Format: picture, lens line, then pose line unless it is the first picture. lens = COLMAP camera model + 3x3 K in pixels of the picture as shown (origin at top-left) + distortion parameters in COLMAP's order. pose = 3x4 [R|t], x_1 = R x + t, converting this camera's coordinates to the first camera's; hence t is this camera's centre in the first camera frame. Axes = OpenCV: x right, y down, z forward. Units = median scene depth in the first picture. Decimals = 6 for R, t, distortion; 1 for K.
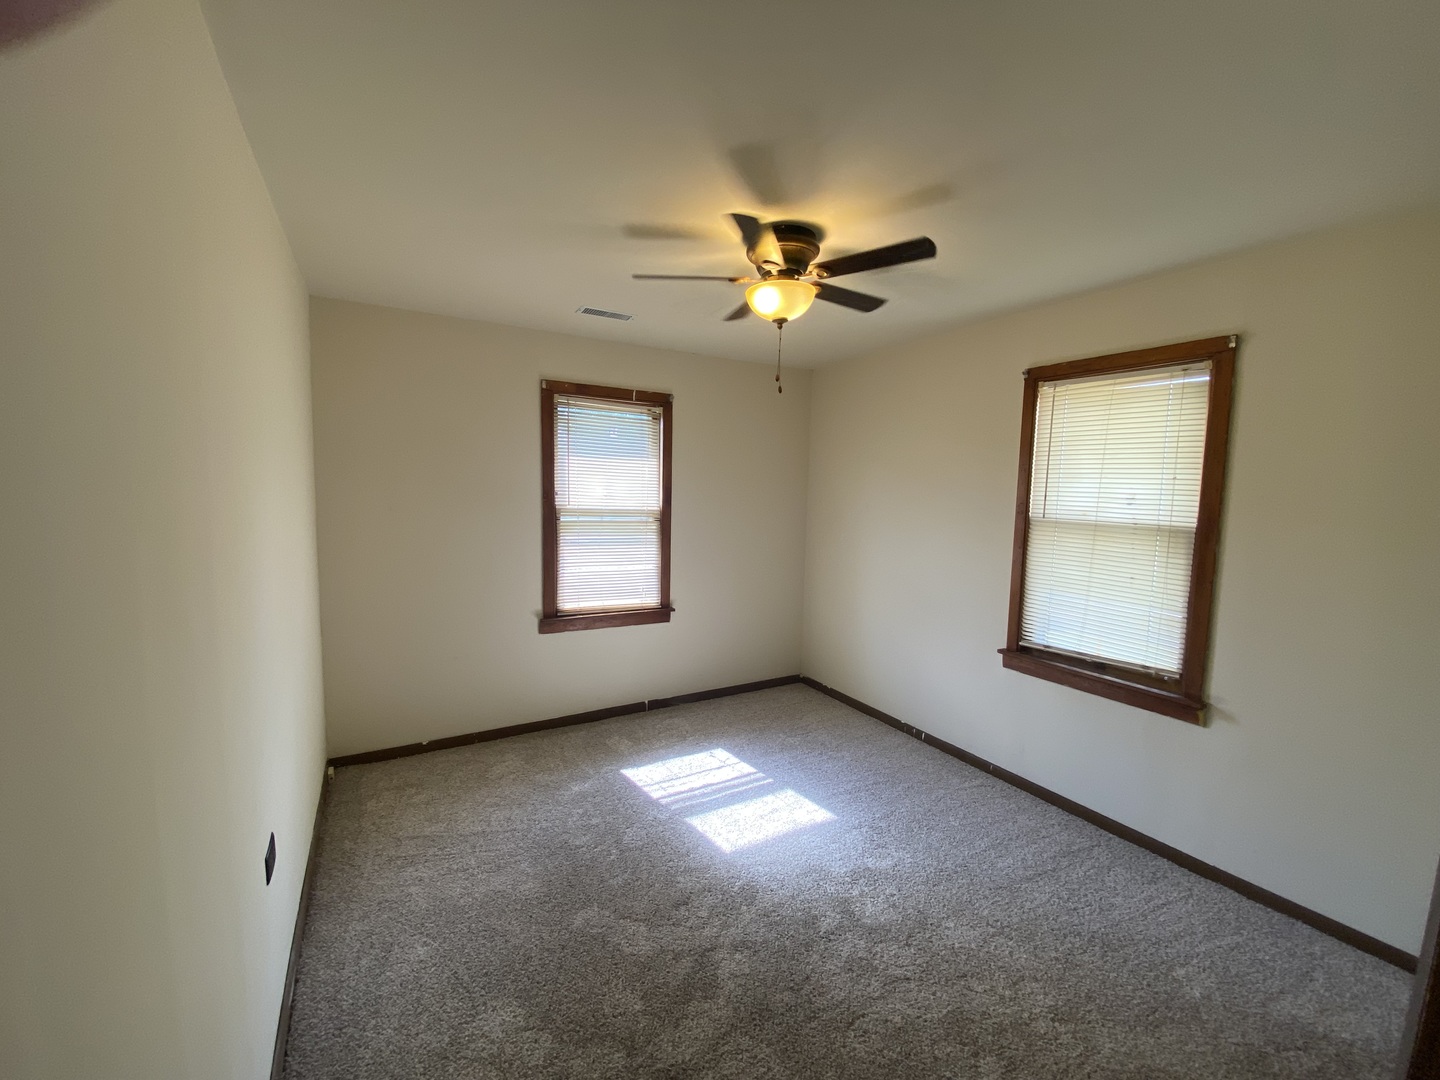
lens RADIAL K [[588.0, 0, 720.9], [0, 588.0, 539.5], [0, 0, 1]] dist [0.001872, -0.000616]
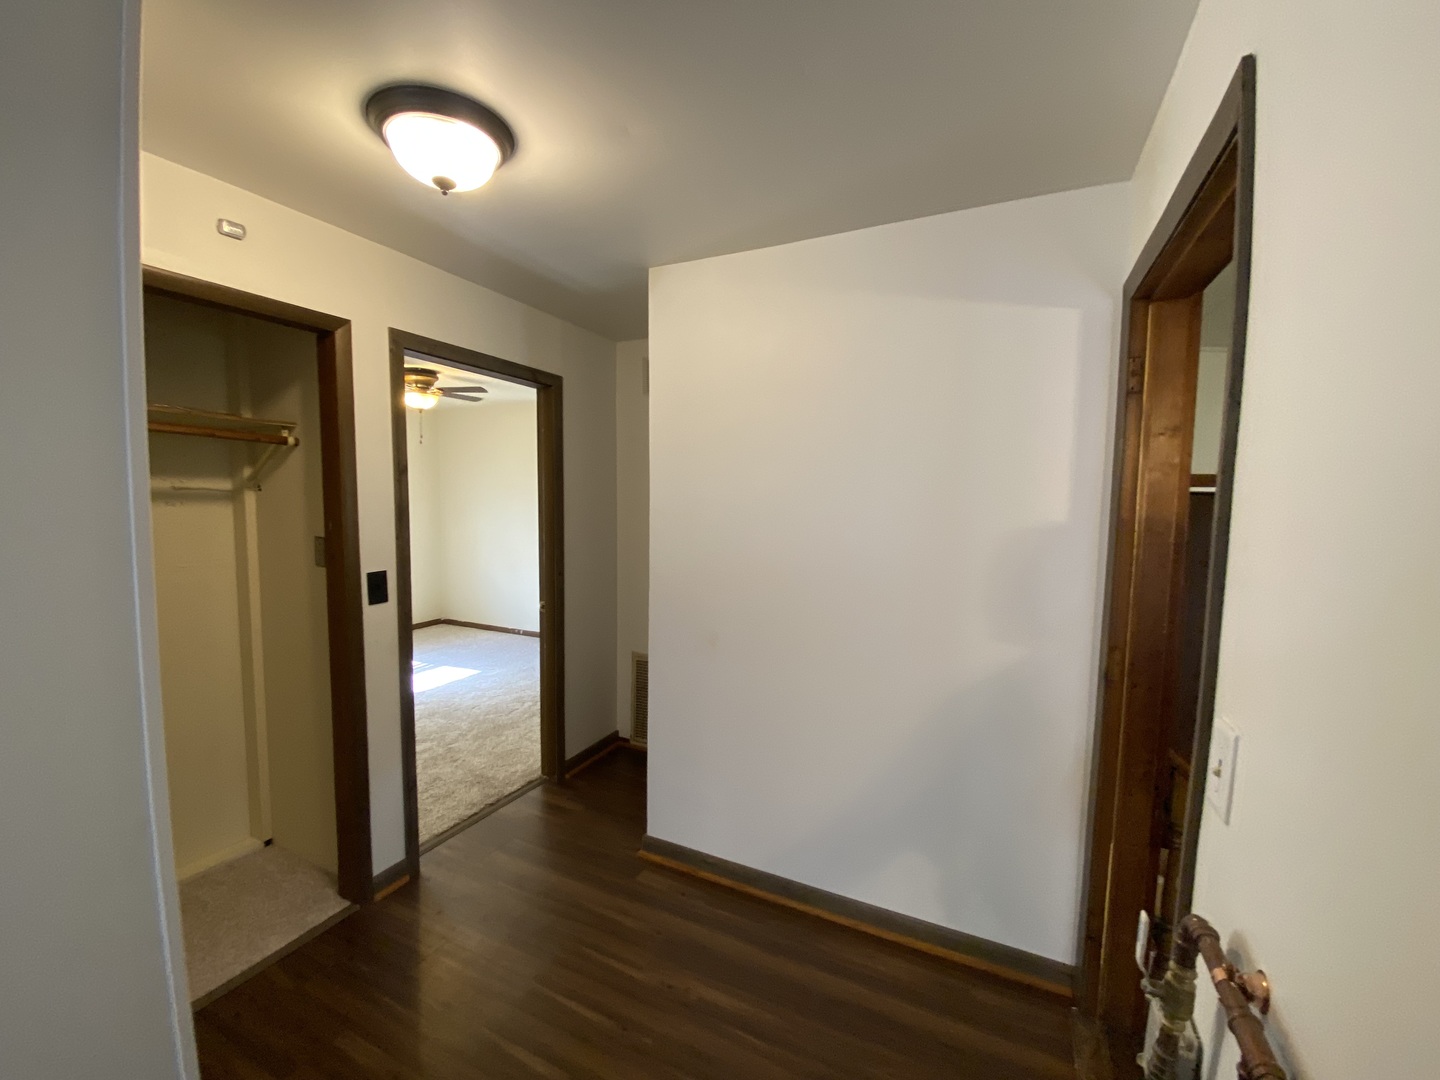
lens RADIAL K [[588.0, 0, 720.0], [0, 588.0, 542.5], [0, 0, 1]] dist [0.001872, -0.000616]
pose [[0.830248, -0.058132, 0.554354, -0.225343], [0.056235, 0.998208, 0.020454, 0.156062], [-0.554550, 0.014192, 0.832030, -1.507336]]
